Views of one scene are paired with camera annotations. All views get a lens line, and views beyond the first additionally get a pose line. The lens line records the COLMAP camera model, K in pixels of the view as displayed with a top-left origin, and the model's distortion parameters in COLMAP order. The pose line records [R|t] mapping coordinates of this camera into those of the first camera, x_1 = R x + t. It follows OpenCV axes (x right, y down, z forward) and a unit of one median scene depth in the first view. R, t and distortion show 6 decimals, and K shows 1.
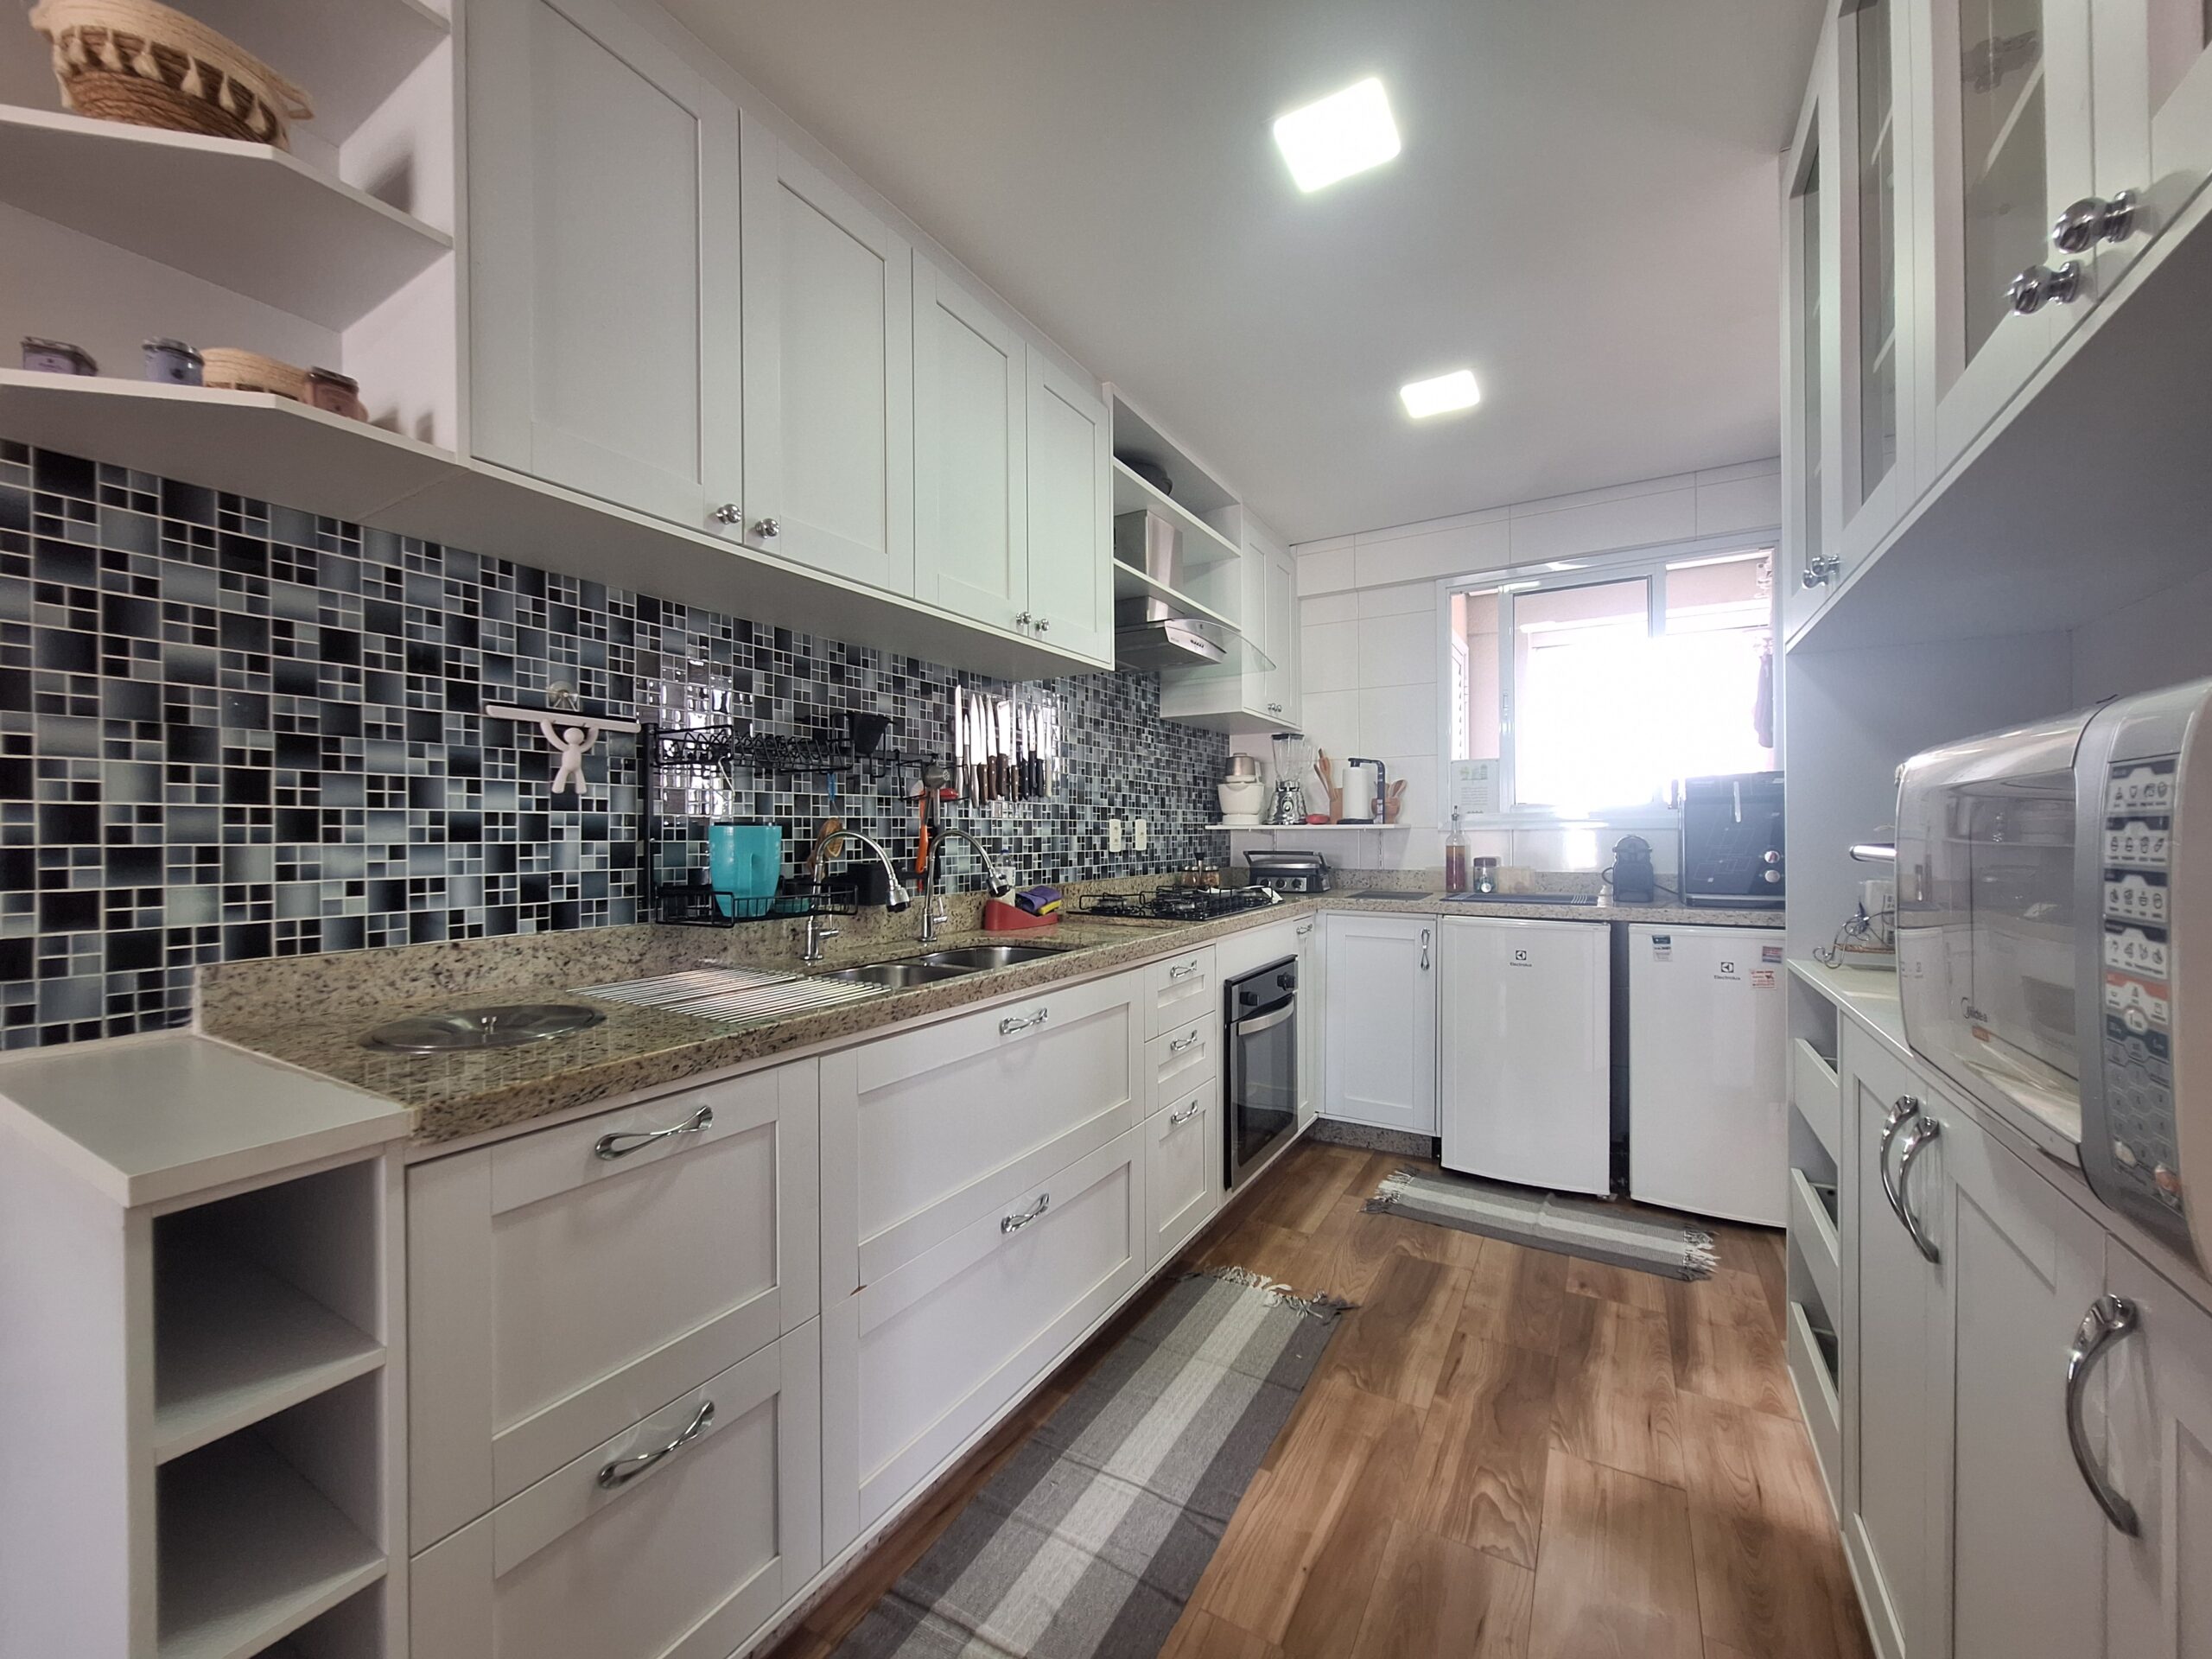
lens RADIAL K [[879.8, 0, 1094.9], [0, 879.8, 835.0], [0, 0, 1]] dist [-0.008568, 0.004334]
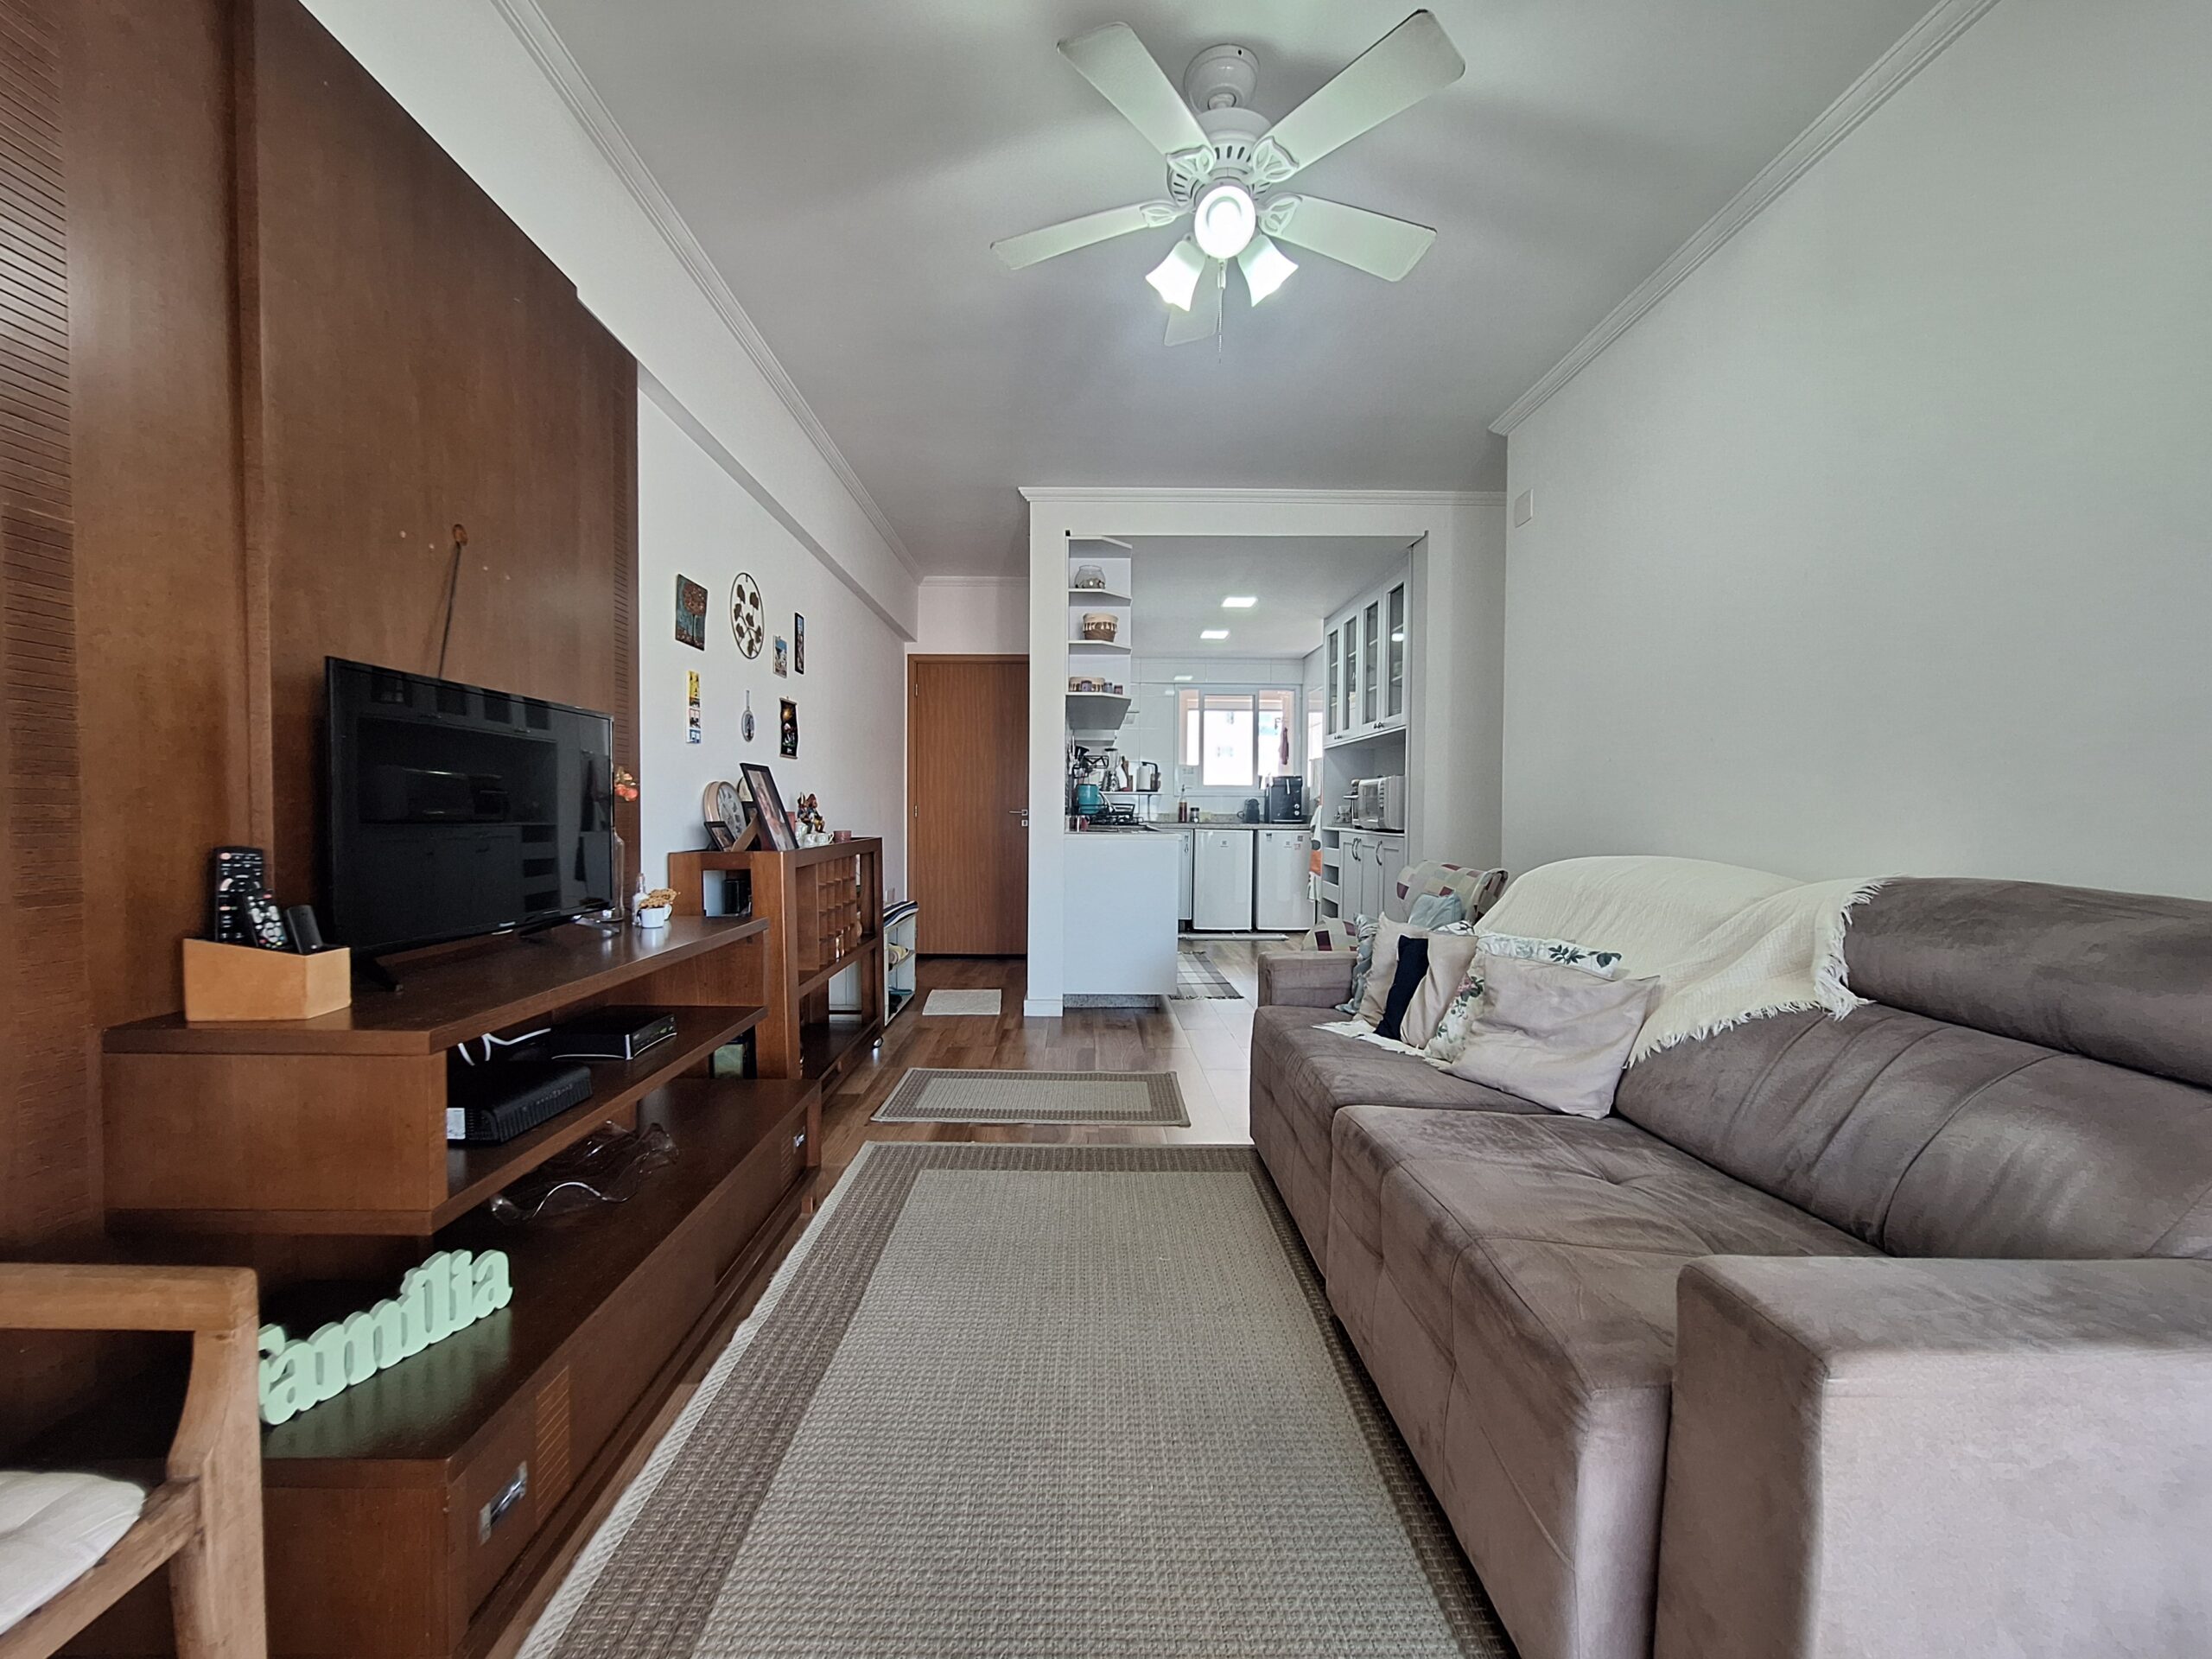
lens RADIAL K [[879.8, 0, 1089.0], [0, 879.8, 839.5], [0, 0, 1]] dist [-0.008568, 0.004334]
pose [[0.855813, -0.005501, 0.517257, -1.836404], [-0.011591, 0.999488, 0.029806, 0.078934], [-0.517156, -0.031504, 0.855311, -1.568928]]
